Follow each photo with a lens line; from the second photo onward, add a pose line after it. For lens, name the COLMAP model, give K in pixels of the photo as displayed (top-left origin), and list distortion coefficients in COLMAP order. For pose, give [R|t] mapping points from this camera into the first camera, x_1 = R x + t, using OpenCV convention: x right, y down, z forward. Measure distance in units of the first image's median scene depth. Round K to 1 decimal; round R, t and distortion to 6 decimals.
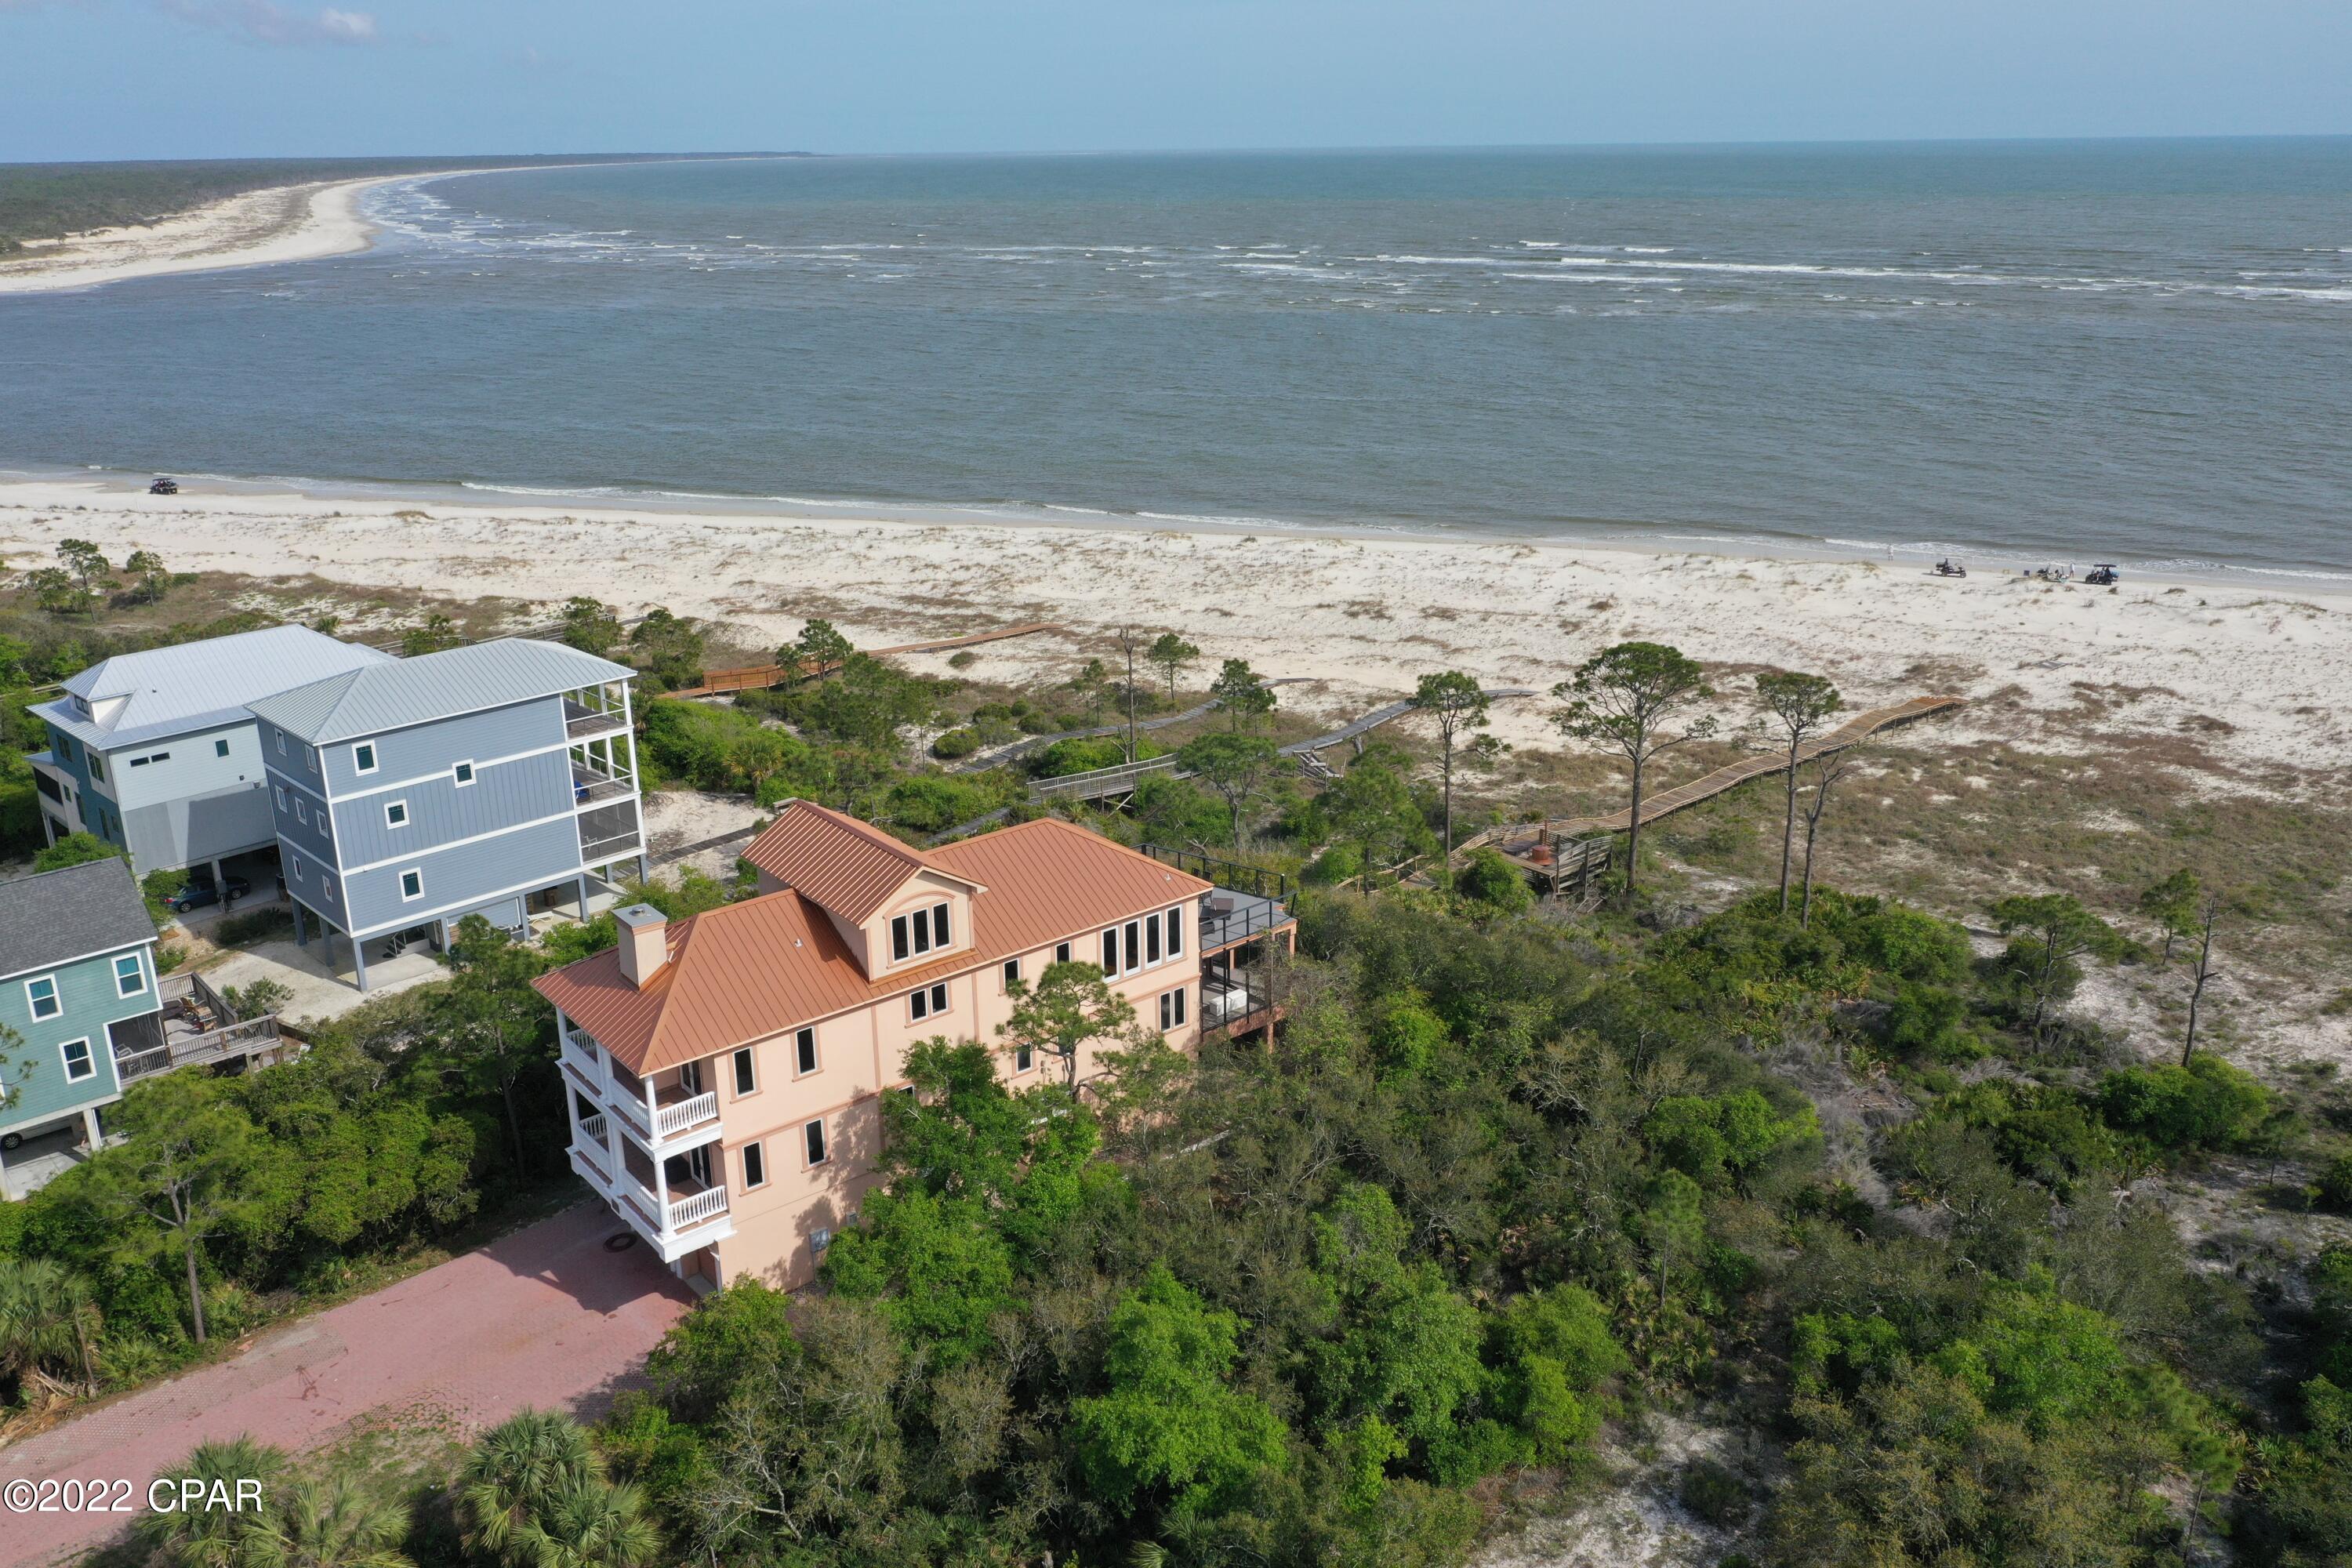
lens RADIAL K [[1866.9, 0, 1176.0], [0, 1866.9, 784.0], [0, 0, 1]] dist [-0.004633, 0.004980]
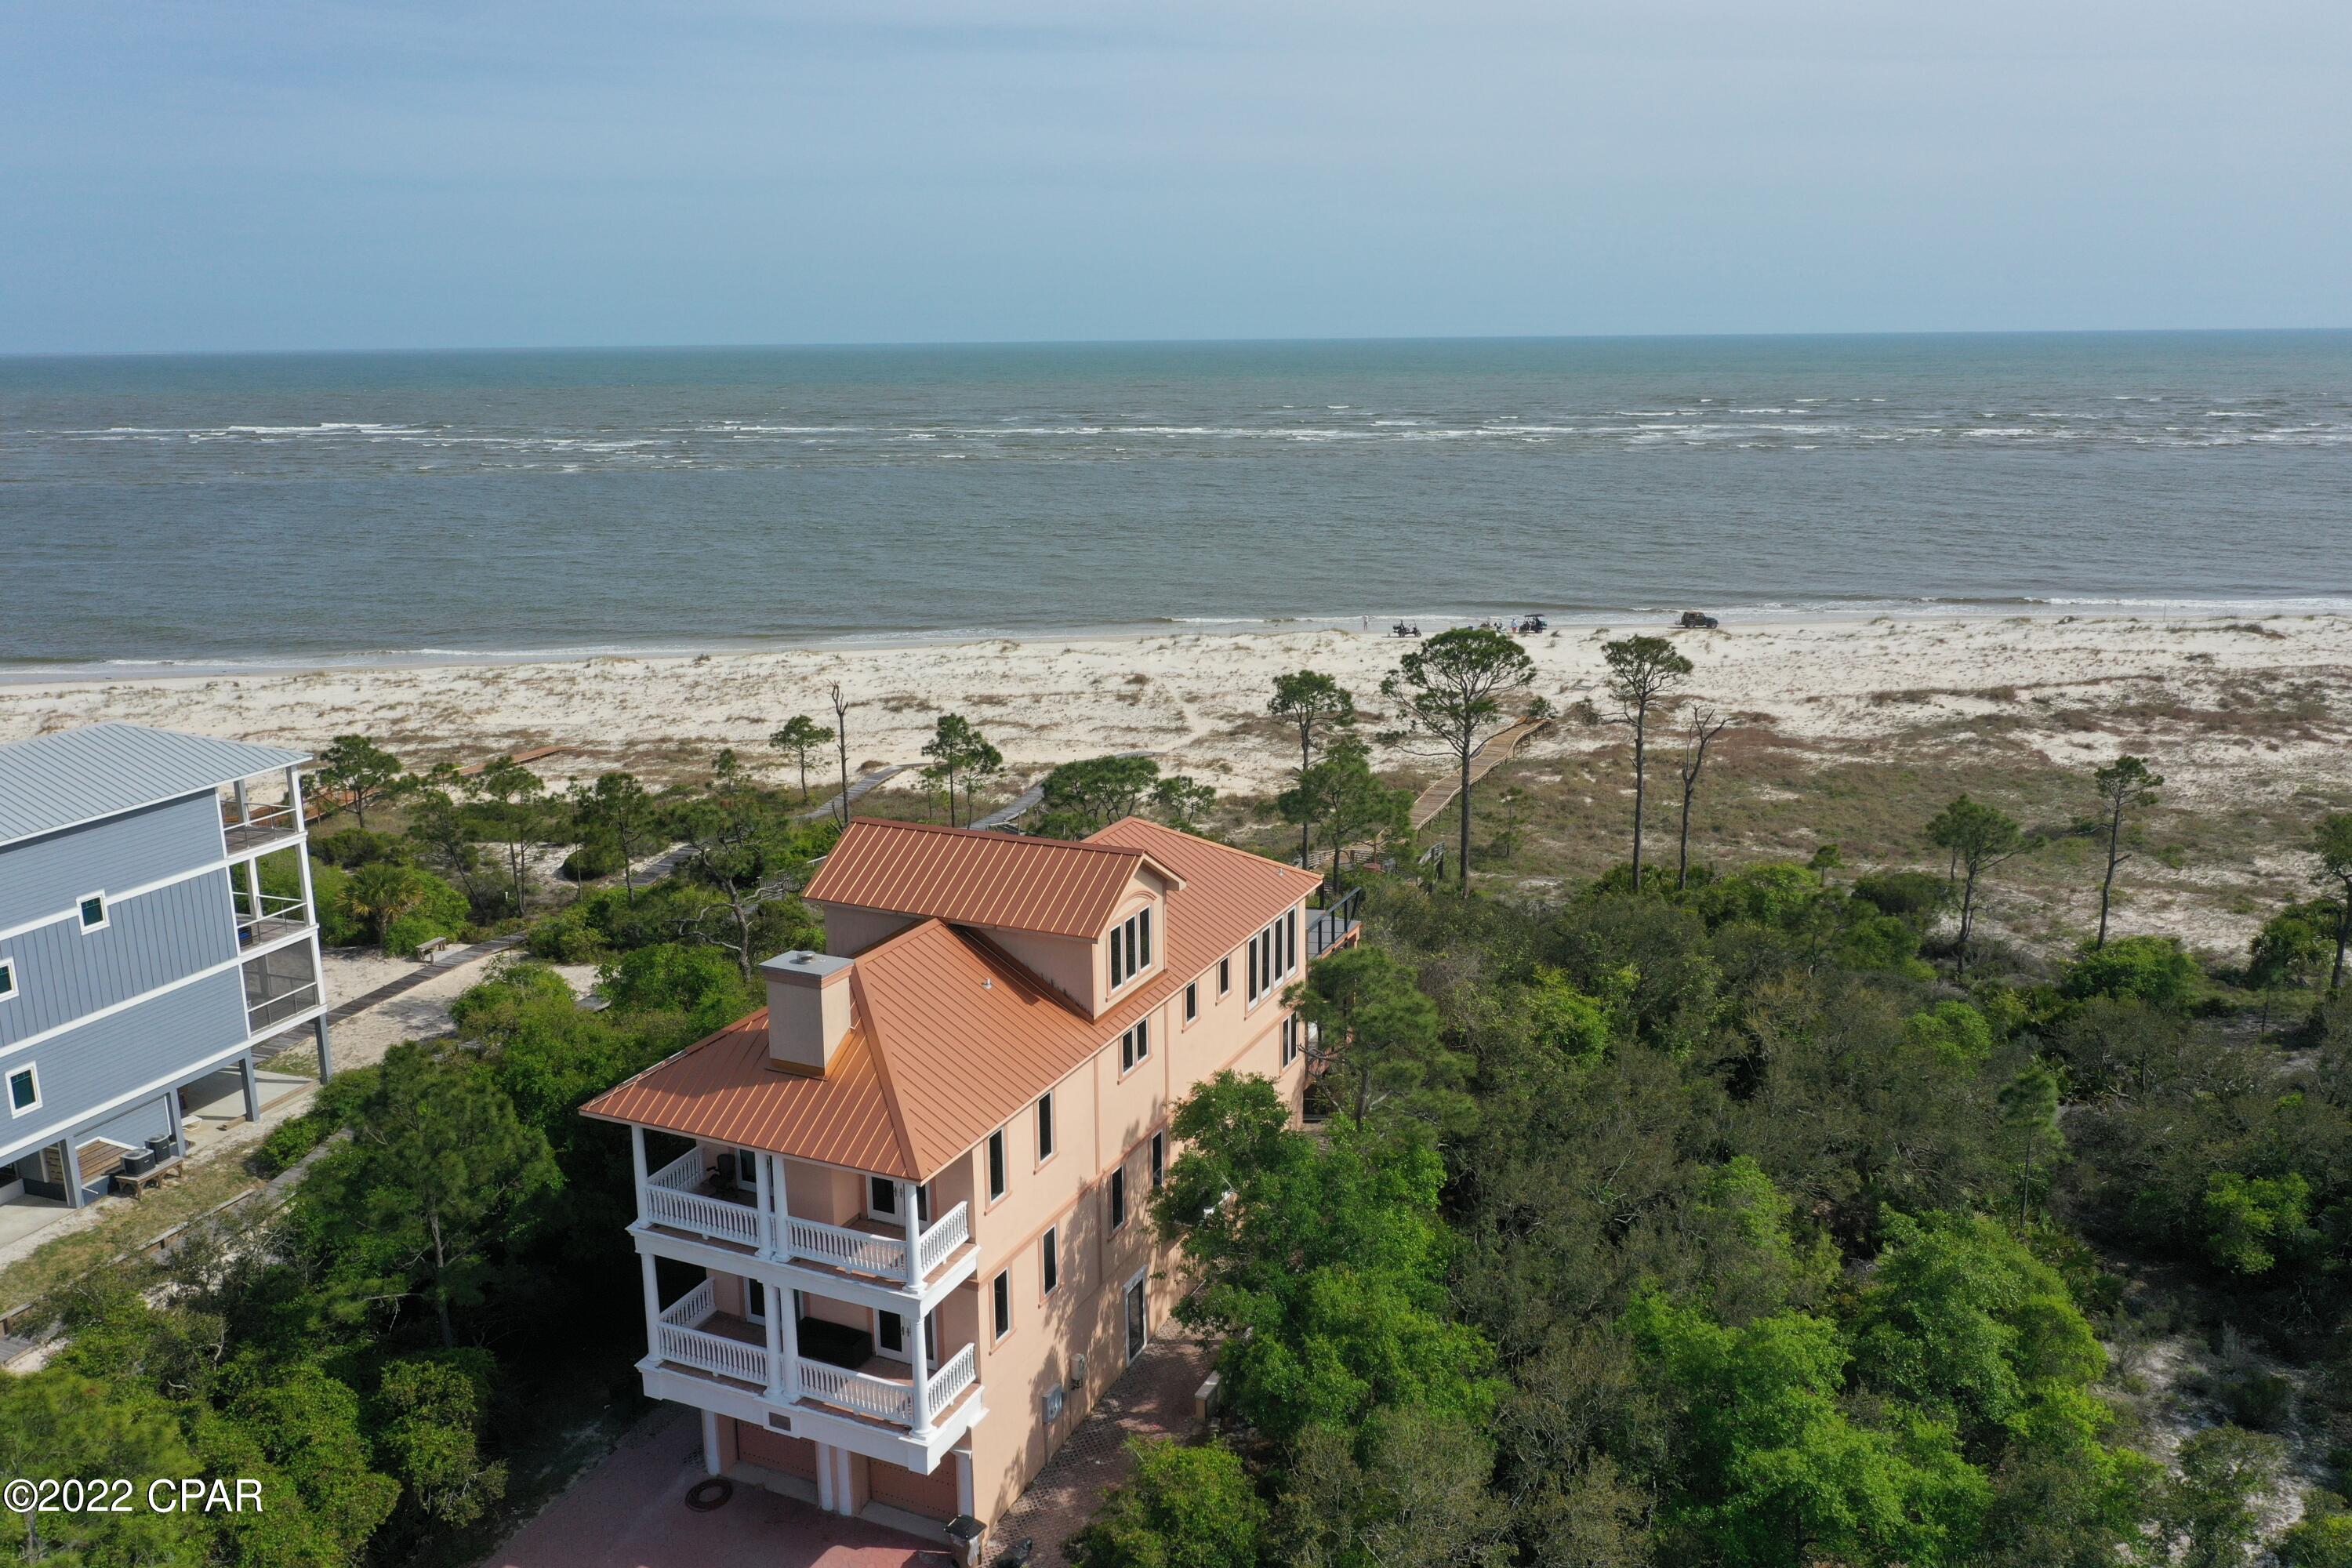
lens RADIAL K [[1861.3, 0, 1176.0], [0, 1861.3, 784.0], [0, 0, 1]] dist [-0.003857, 0.004546]
pose [[0.900679, -0.098687, 0.423130, -0.292611], [0.140771, 0.987613, -0.069306, 0.047112], [-0.411050, 0.121987, 0.903414, 0.219731]]
